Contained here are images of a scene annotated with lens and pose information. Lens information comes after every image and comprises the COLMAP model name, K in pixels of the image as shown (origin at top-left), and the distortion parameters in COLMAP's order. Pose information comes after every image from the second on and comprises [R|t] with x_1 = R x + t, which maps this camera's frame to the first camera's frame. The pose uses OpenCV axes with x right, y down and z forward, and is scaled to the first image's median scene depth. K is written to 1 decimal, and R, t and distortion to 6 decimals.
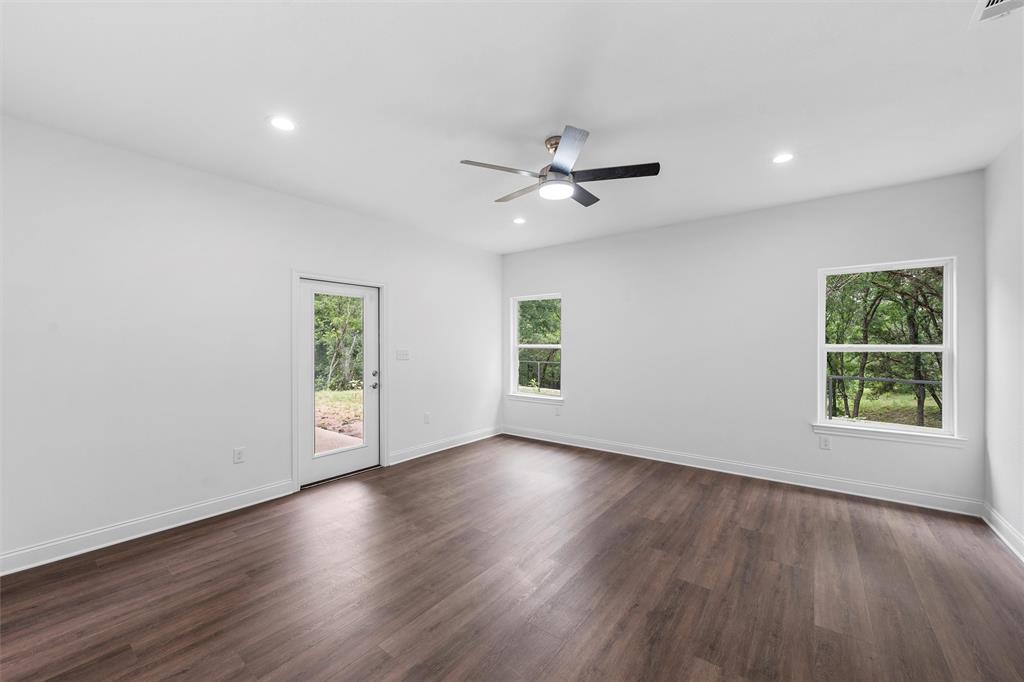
lens RADIAL K [[392.9, 0, 514.6], [0, 392.9, 342.8], [0, 0, 1]] dist [0.000773, -0.000065]
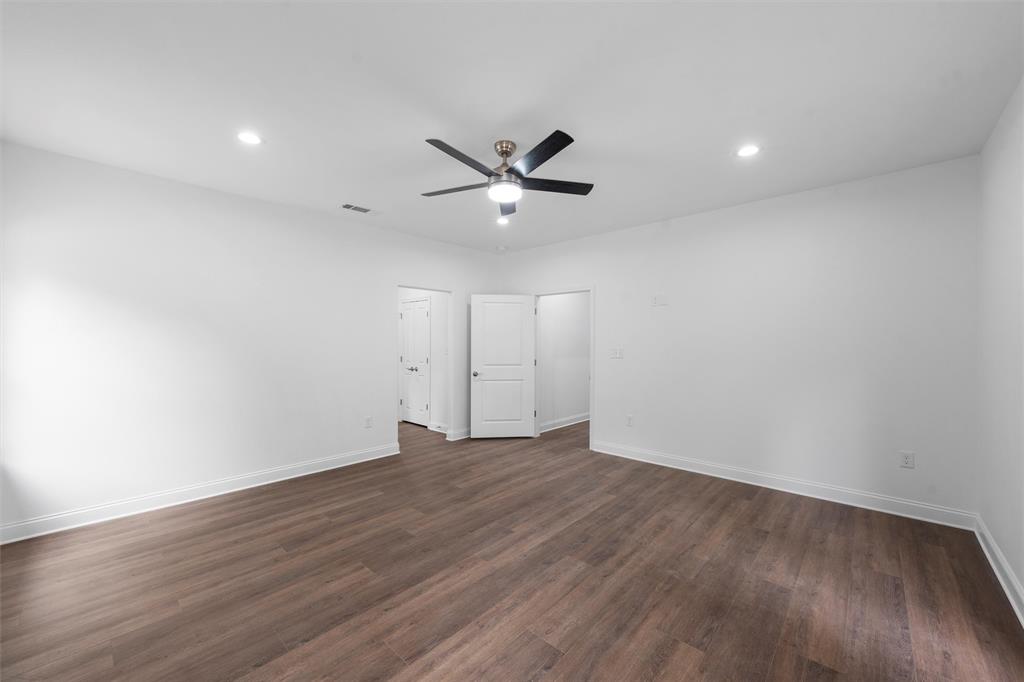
lens RADIAL K [[392.9, 0, 515.1], [0, 392.9, 342.6], [0, 0, 1]] dist [0.000773, -0.000065]
pose [[-0.996422, -0.000671, 0.084512, -0.007572], [-0.000823, 0.999998, -0.001770, 0.005133], [-0.084511, -0.001833, -0.996421, 1.952492]]
